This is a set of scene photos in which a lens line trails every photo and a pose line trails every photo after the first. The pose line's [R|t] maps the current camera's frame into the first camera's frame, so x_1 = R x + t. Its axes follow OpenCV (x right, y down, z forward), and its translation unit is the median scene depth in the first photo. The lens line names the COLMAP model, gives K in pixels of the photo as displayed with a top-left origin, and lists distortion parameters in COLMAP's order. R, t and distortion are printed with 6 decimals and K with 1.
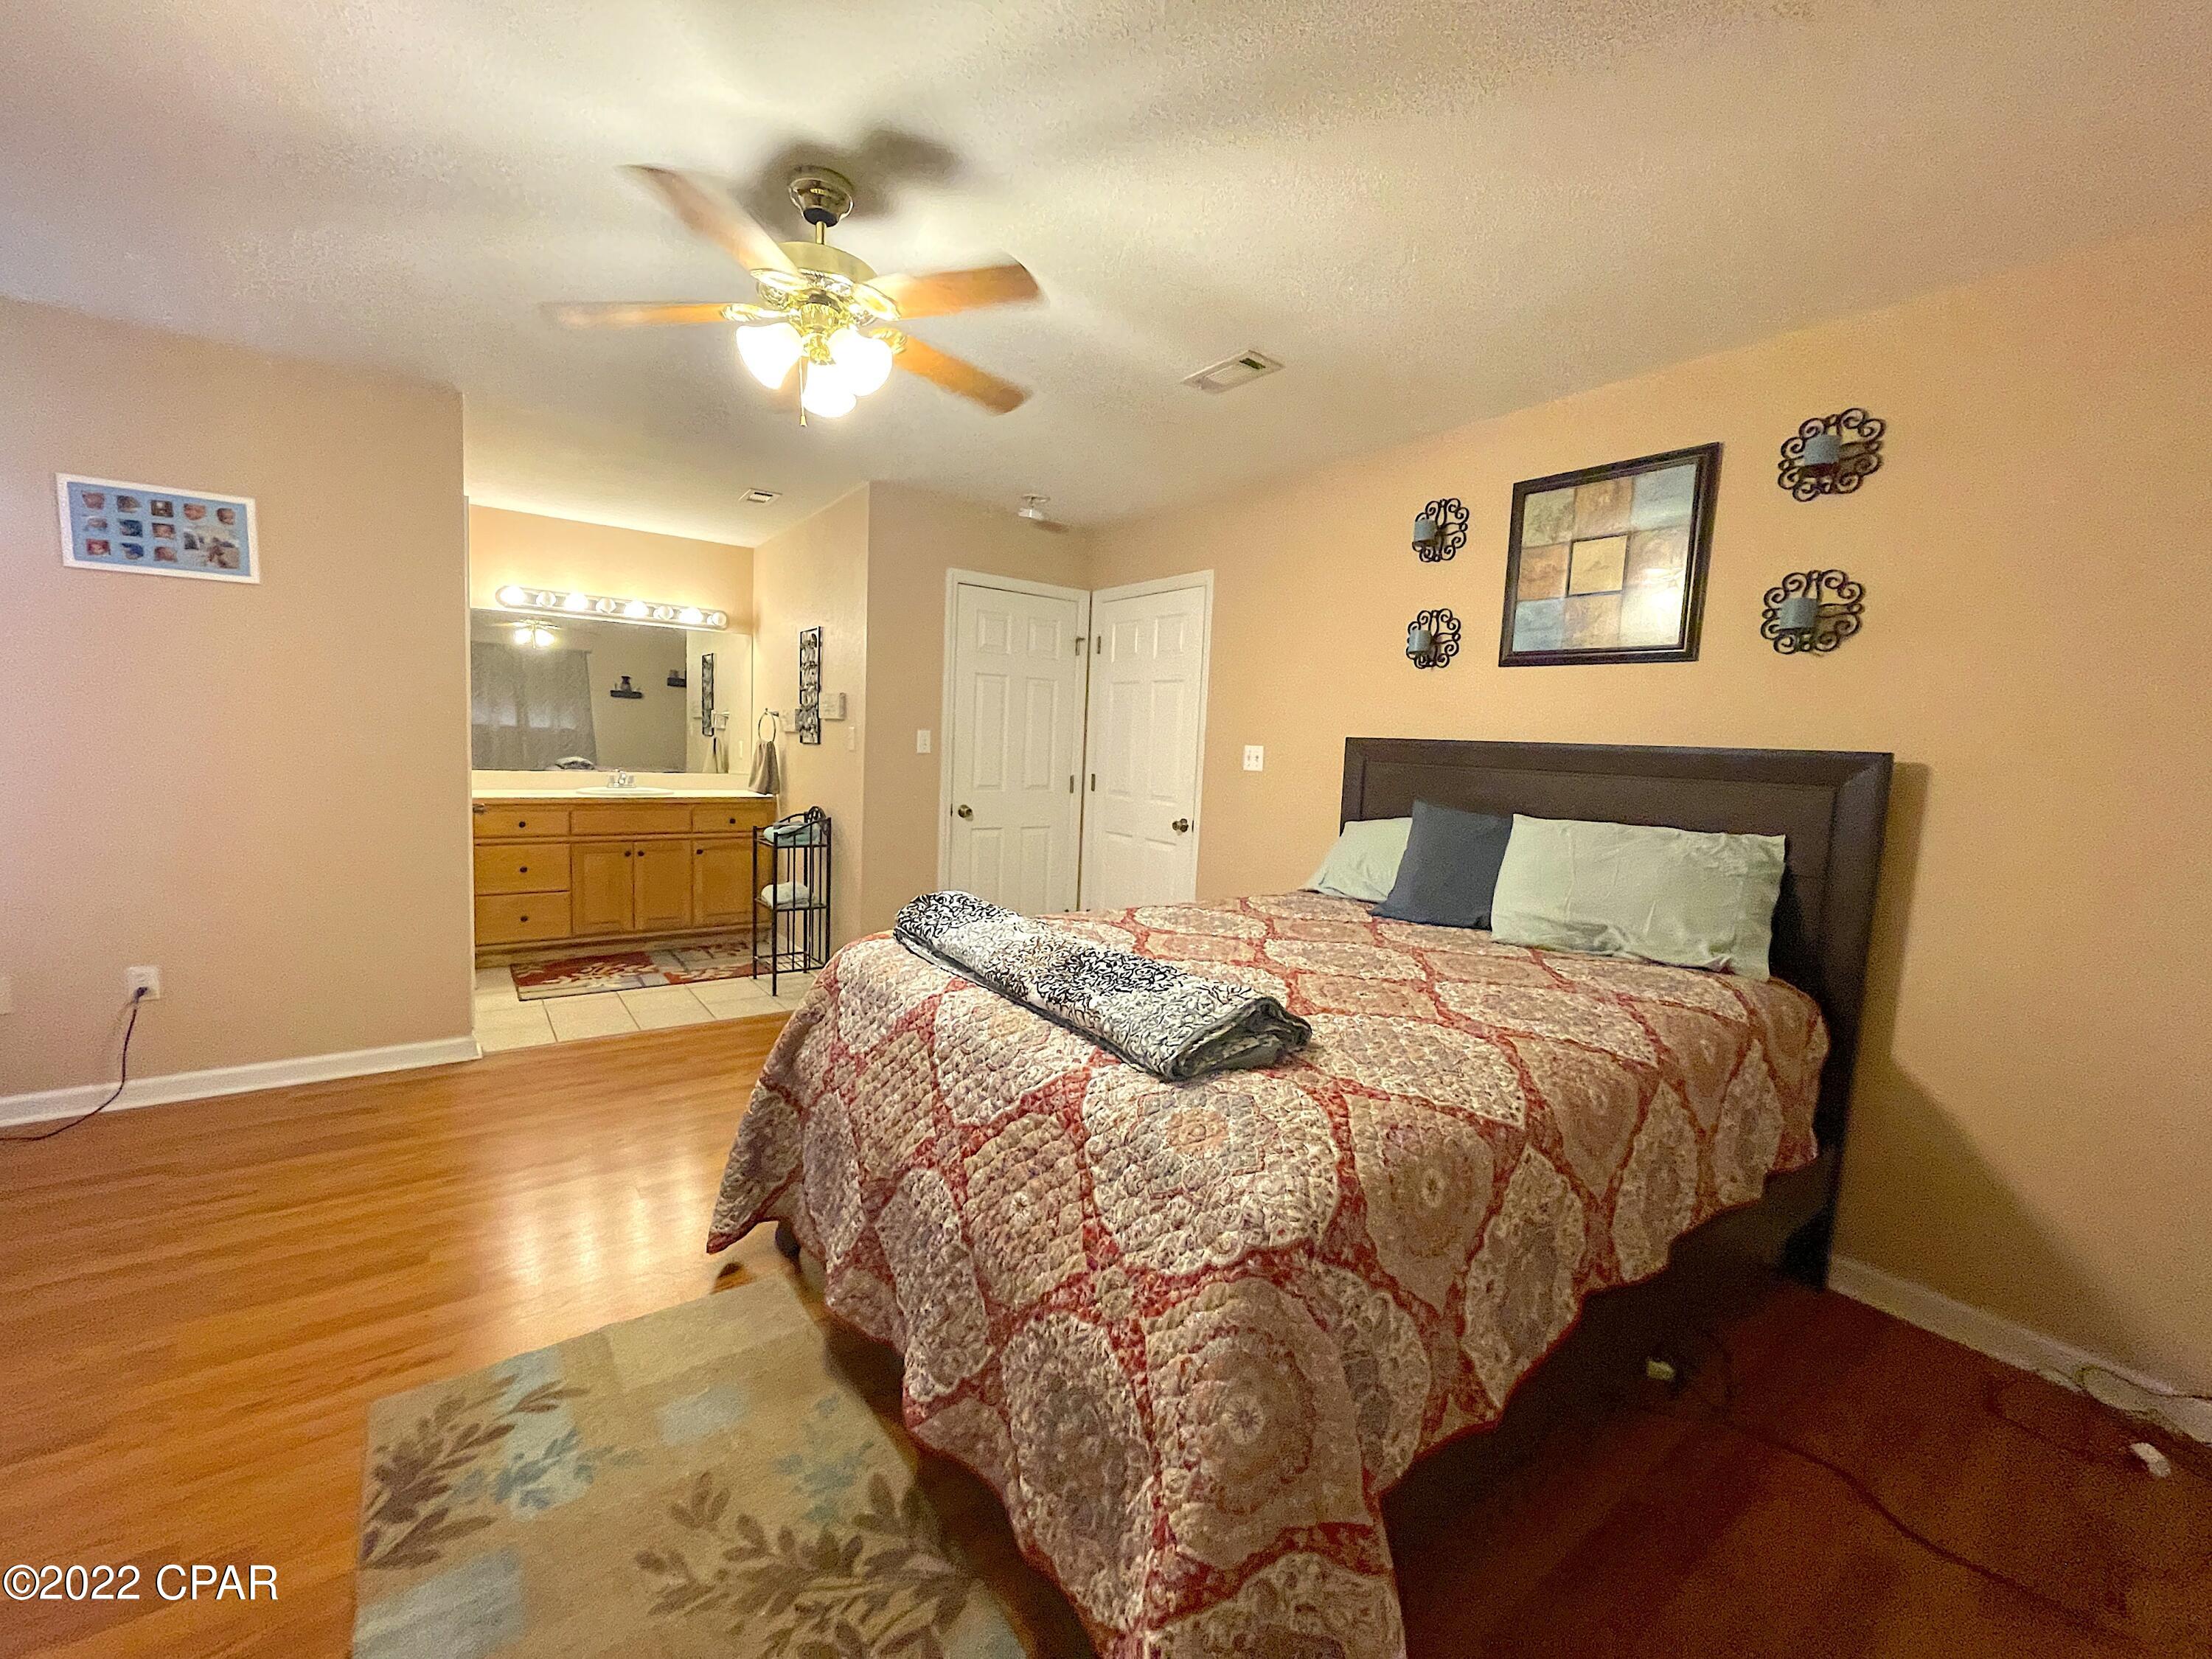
lens RADIAL K [[894.2, 0, 1112.9], [0, 894.2, 824.7], [0, 0, 1]] dist [-0.005762, 0.001040]
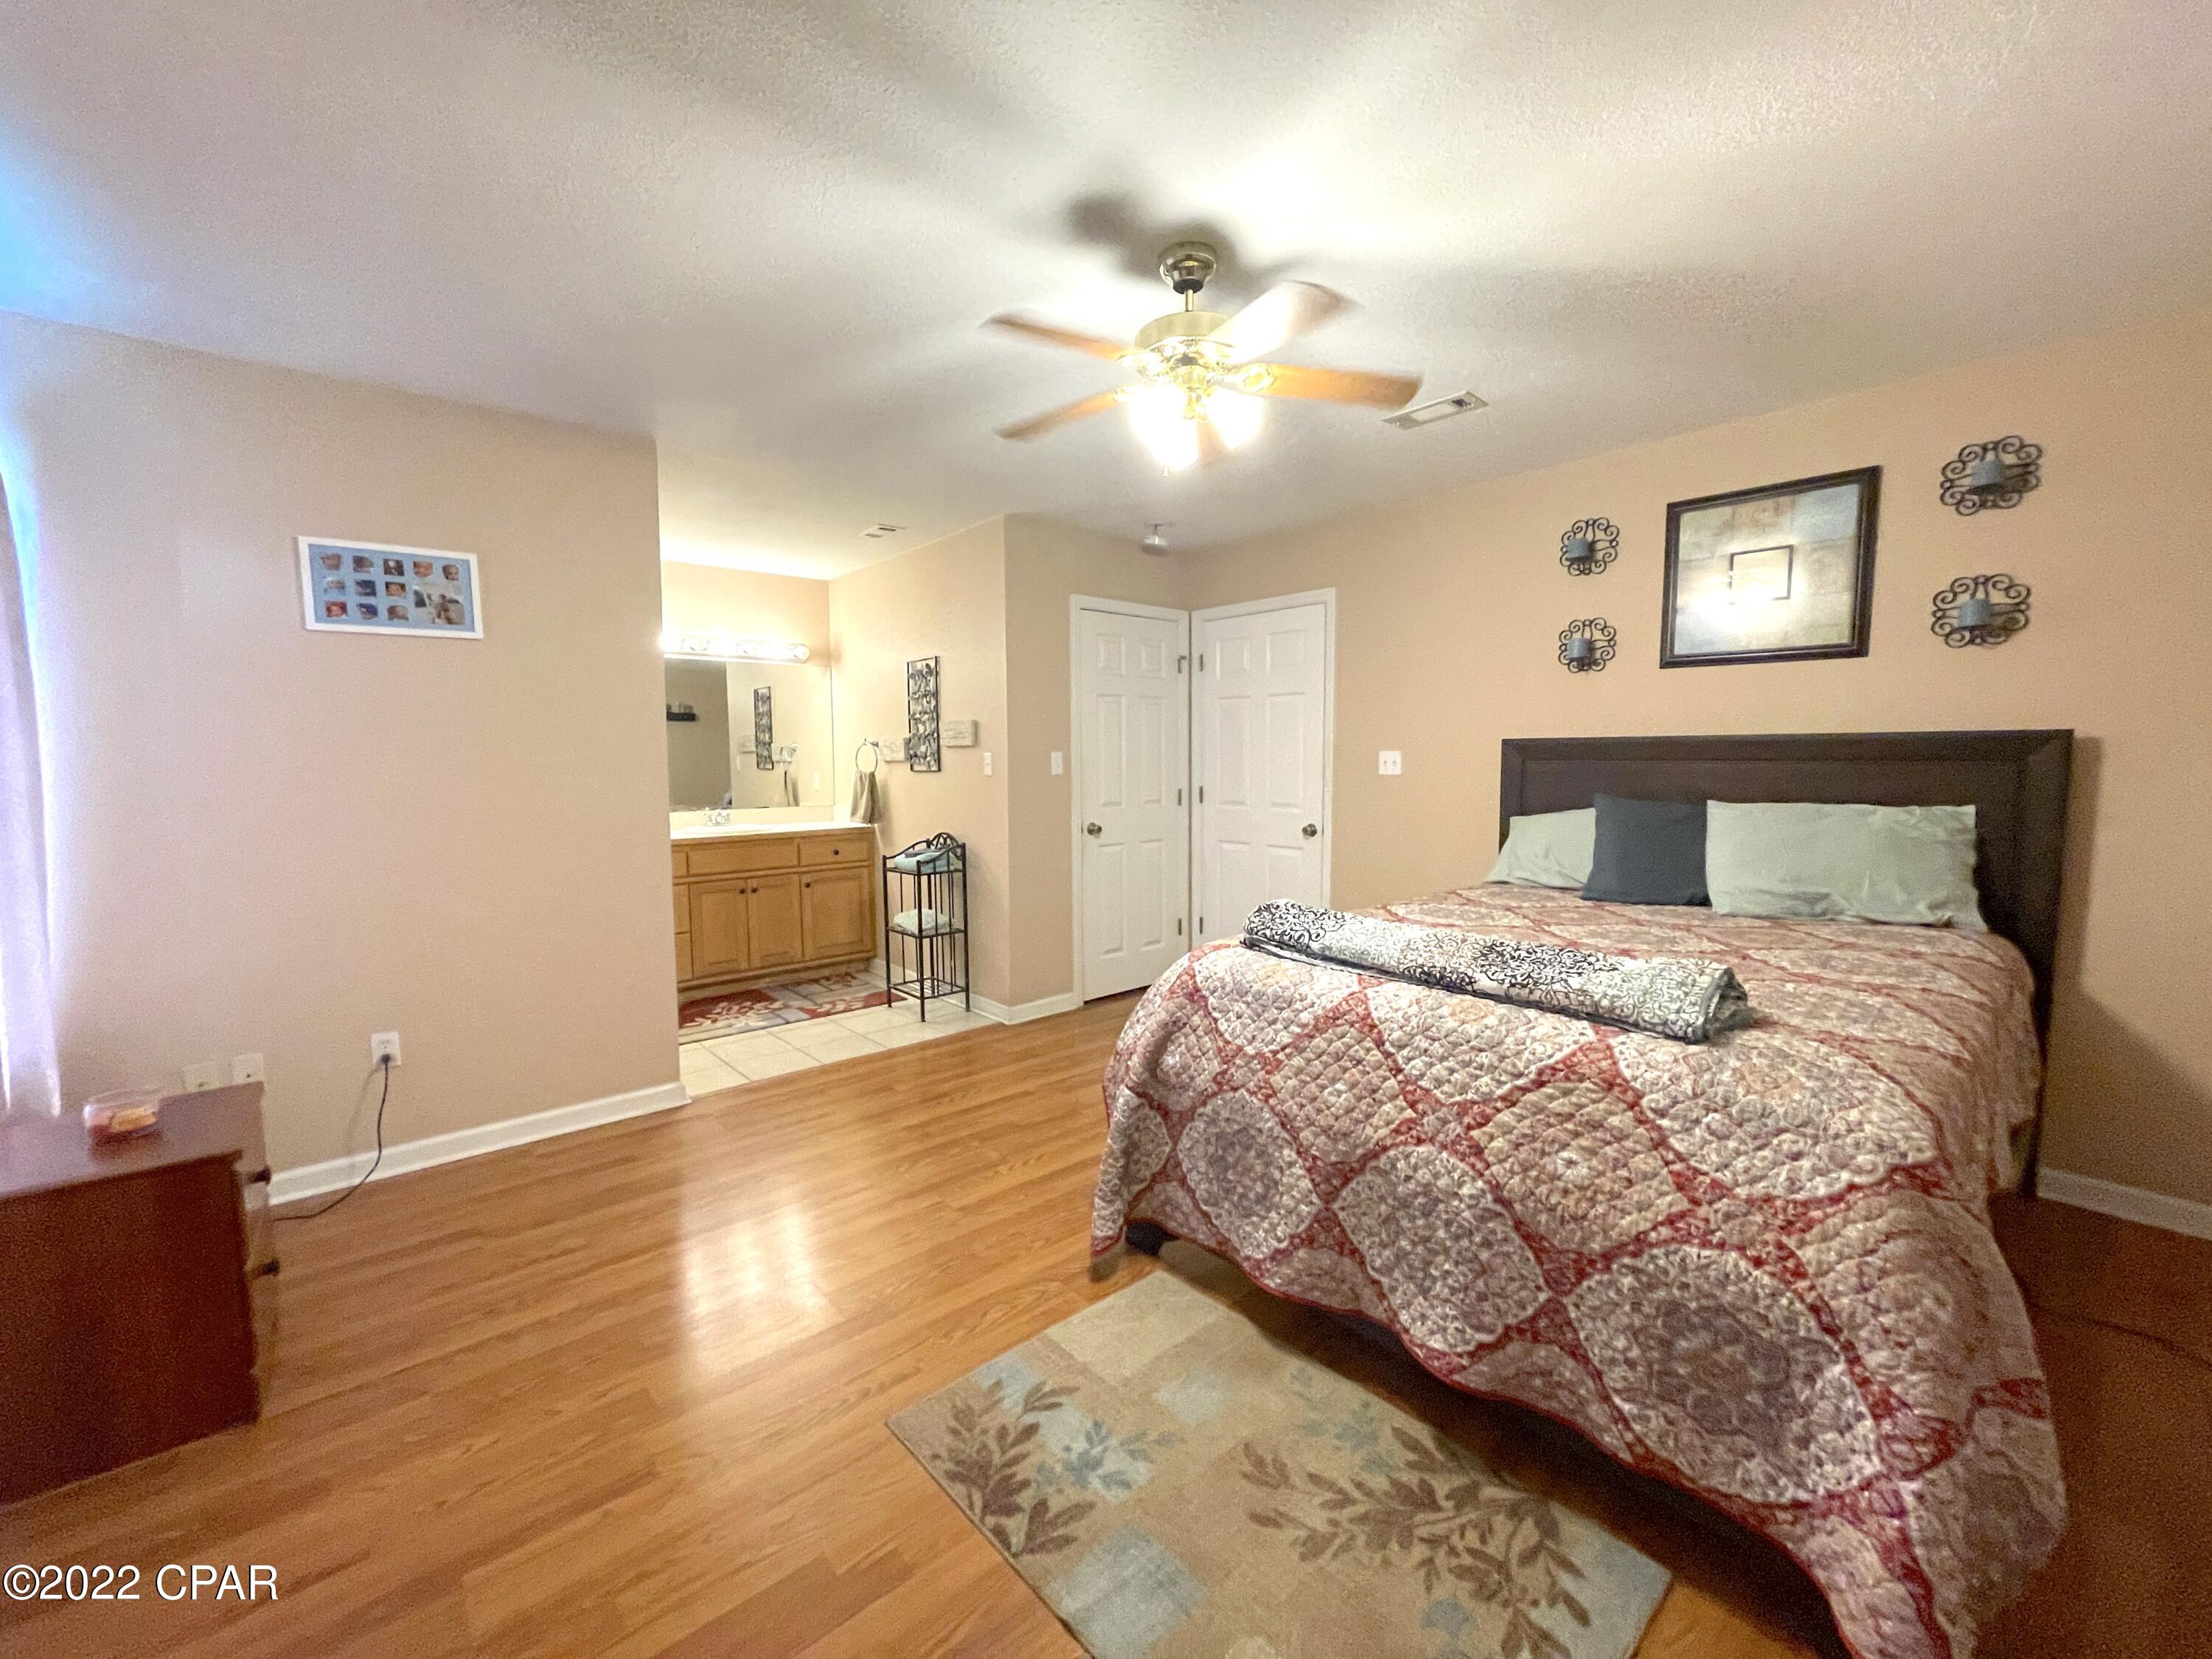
lens RADIAL K [[894.2, 0, 1111.9], [0, 894.2, 823.6], [0, 0, 1]] dist [-0.005762, 0.001040]
pose [[0.995159, -0.056930, 0.080106, -0.348159], [0.058024, 0.998250, -0.011397, -0.012387], [-0.079317, 0.015990, 0.996721, -0.043678]]
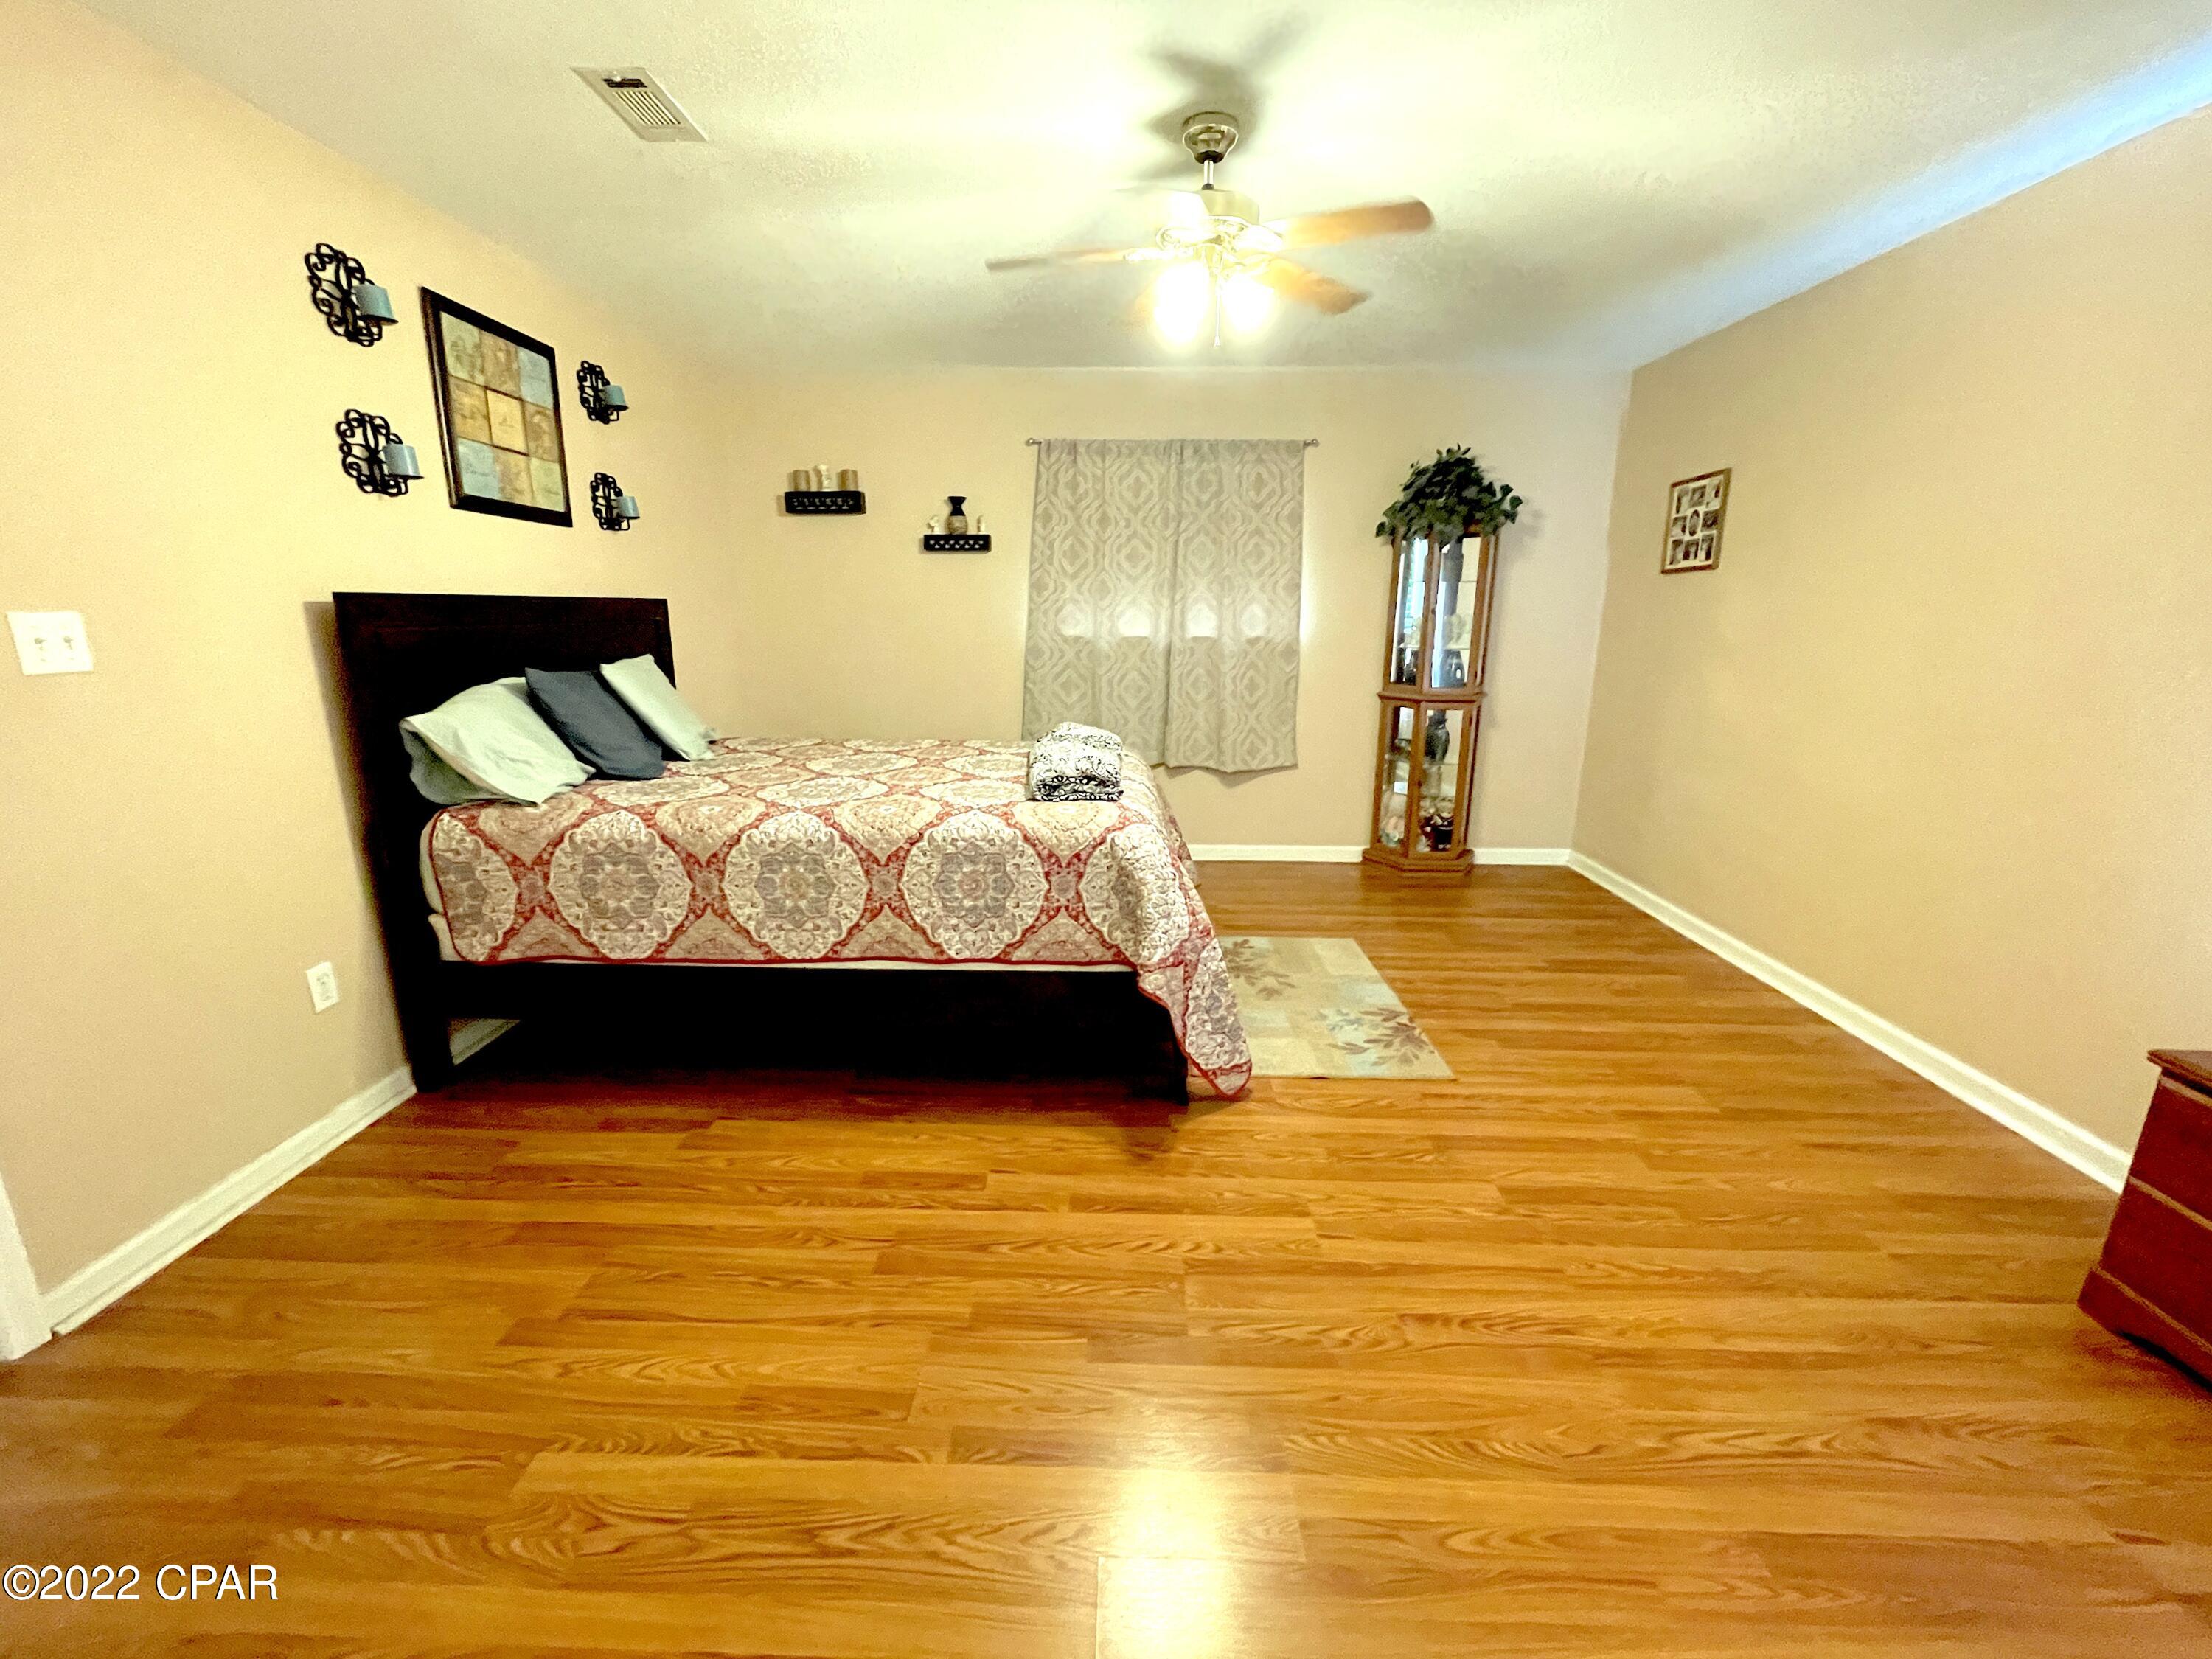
lens RADIAL K [[894.2, 0, 1101.1], [0, 894.2, 827.4], [0, 0, 1]] dist [-0.005762, 0.001040]
pose [[-0.781441, -0.193624, 0.593178, -0.672981], [0.019903, 0.942419, 0.333842, -0.163667], [-0.623662, 0.272684, -0.732591, 1.361271]]
